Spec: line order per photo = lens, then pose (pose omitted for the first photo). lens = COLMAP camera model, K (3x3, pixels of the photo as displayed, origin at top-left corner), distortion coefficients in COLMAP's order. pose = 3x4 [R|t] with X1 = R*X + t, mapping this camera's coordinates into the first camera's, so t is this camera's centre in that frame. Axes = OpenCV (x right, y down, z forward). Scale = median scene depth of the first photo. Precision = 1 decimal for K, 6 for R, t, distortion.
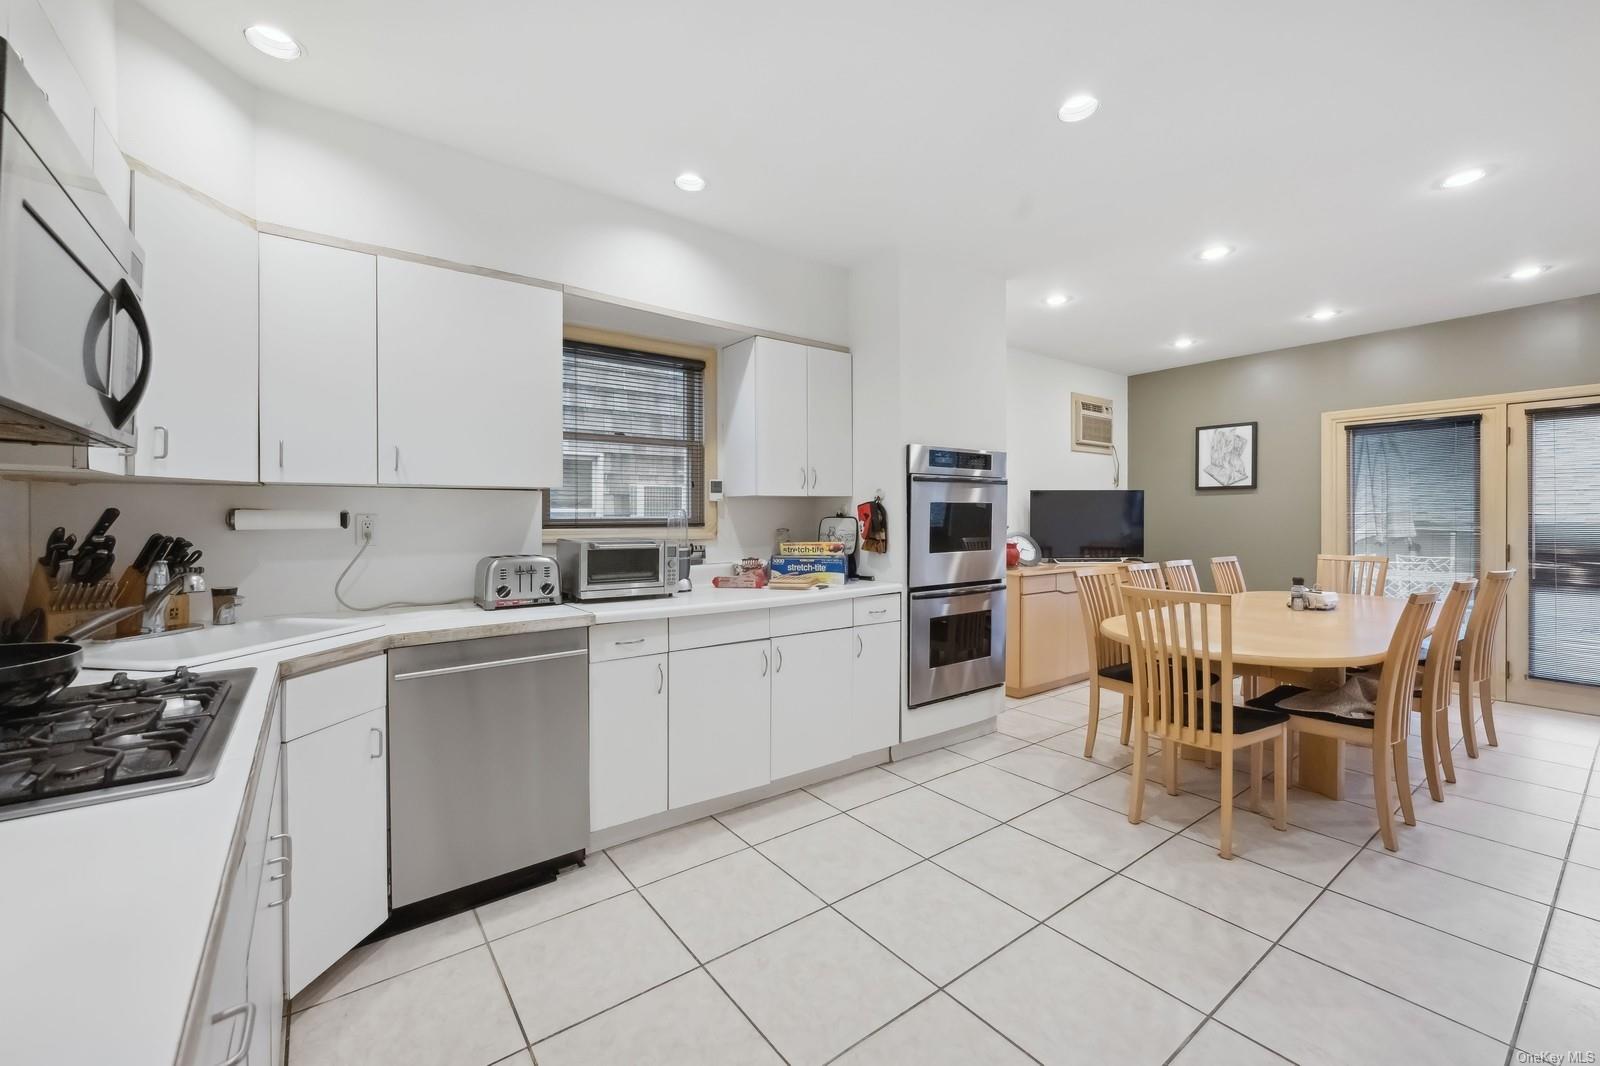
lens RADIAL K [[644.7, 0, 793.8], [0, 644.7, 522.6], [0, 0, 1]] dist [0.000698, 0.000713]
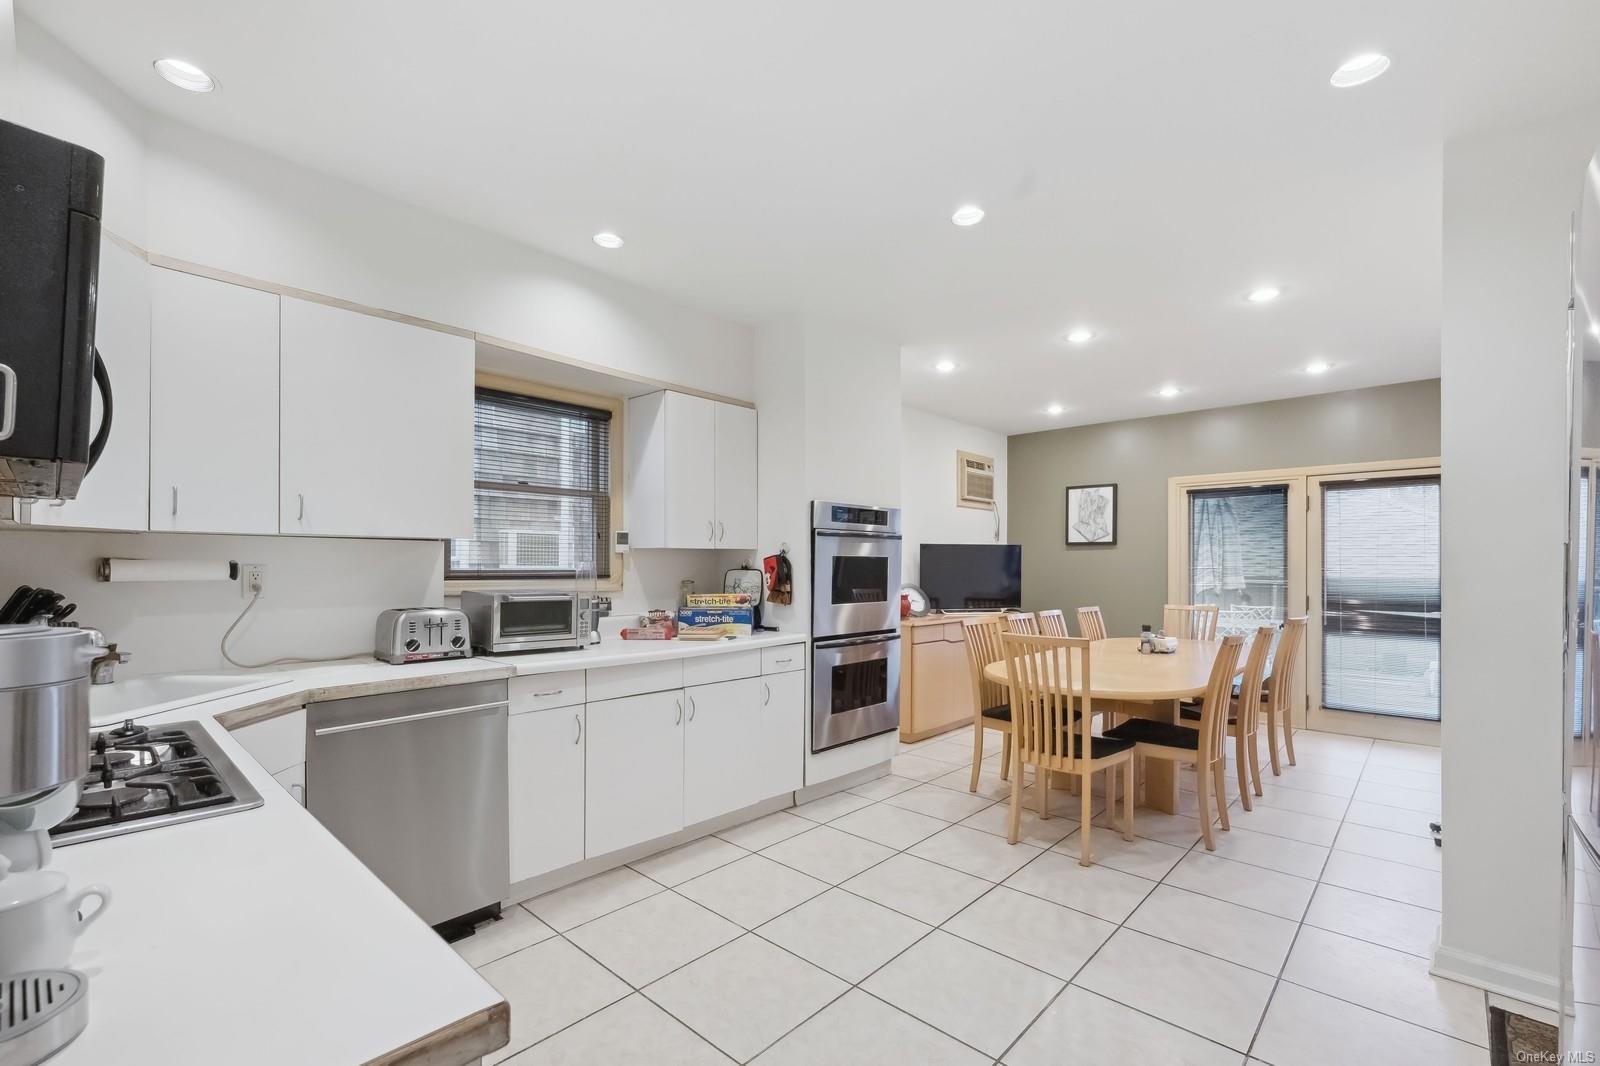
lens RADIAL K [[697.1, 0, 793.7], [0, 697.1, 567.1], [0, 0, 1]] dist [0.004125, -0.000376]
pose [[0.983477, 0.006346, 0.180923, -0.060459], [-0.004877, 0.999951, -0.008560, -0.003801], [-0.180968, 0.007536, 0.983460, -0.113375]]
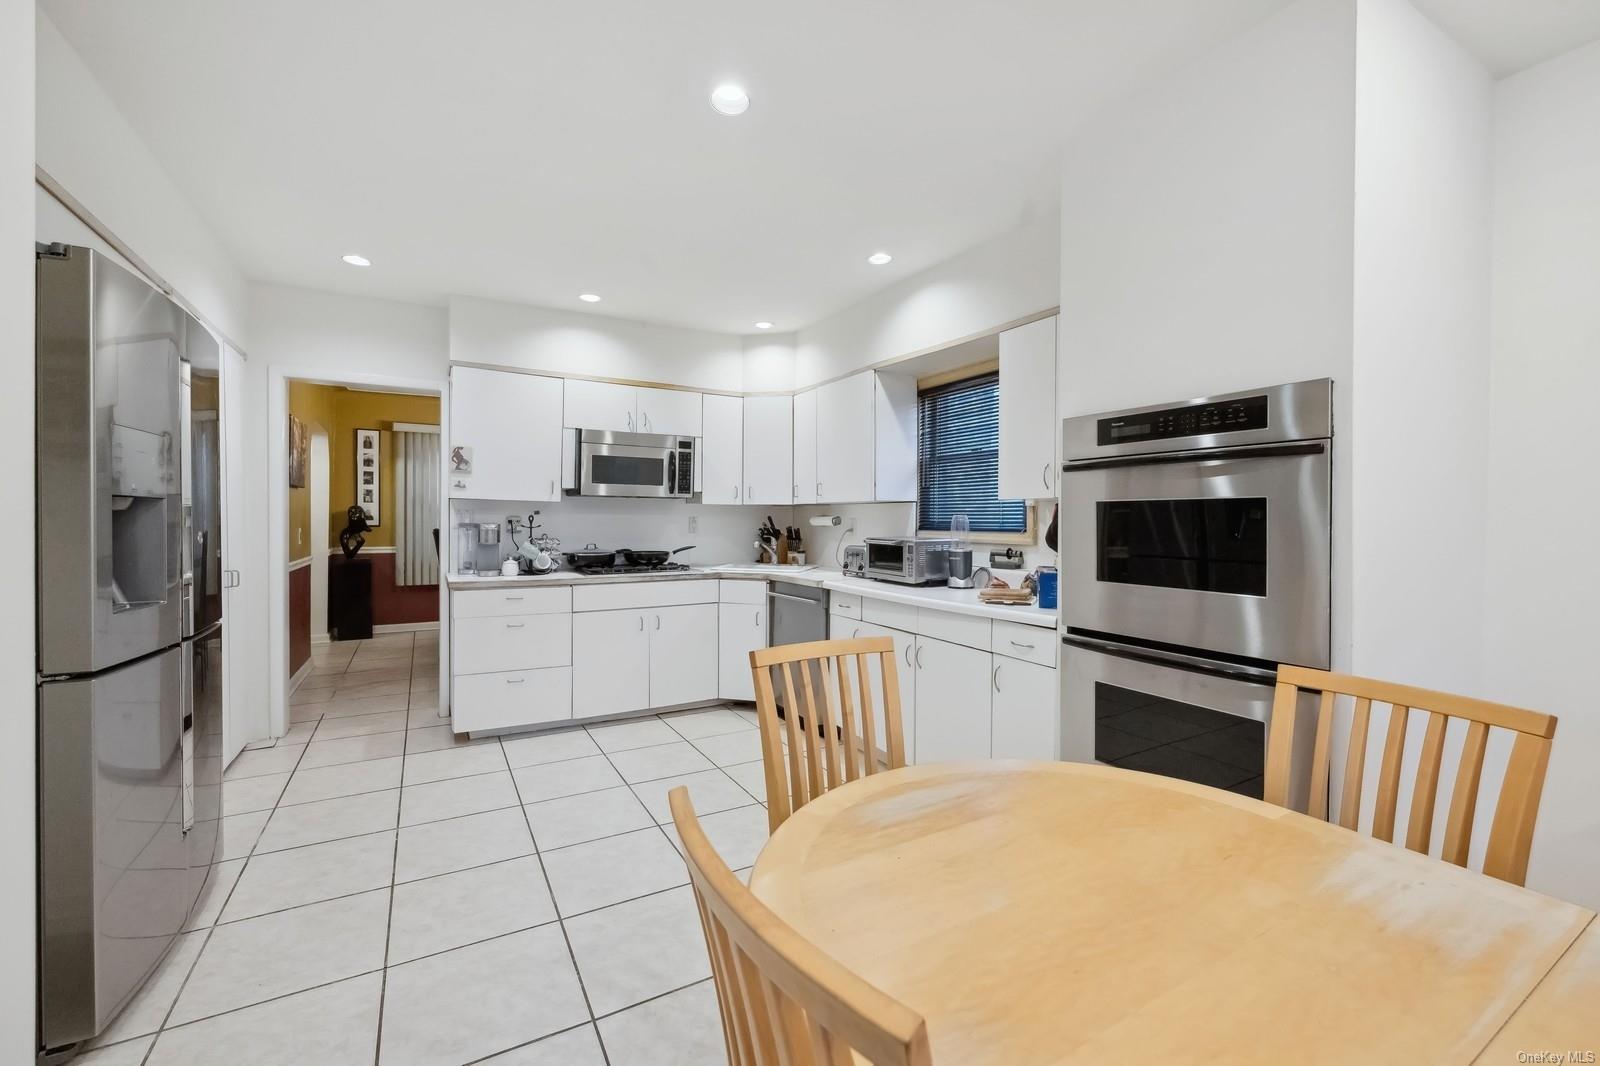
lens RADIAL K [[644.7, 0, 791.5], [0, 644.7, 528.6], [0, 0, 1]] dist [0.000698, 0.000713]
pose [[-0.121178, 0.015467, -0.992510, 0.971124], [-0.016801, 0.999703, 0.017630, -0.011634], [0.992489, 0.018811, -0.120882, 0.845460]]
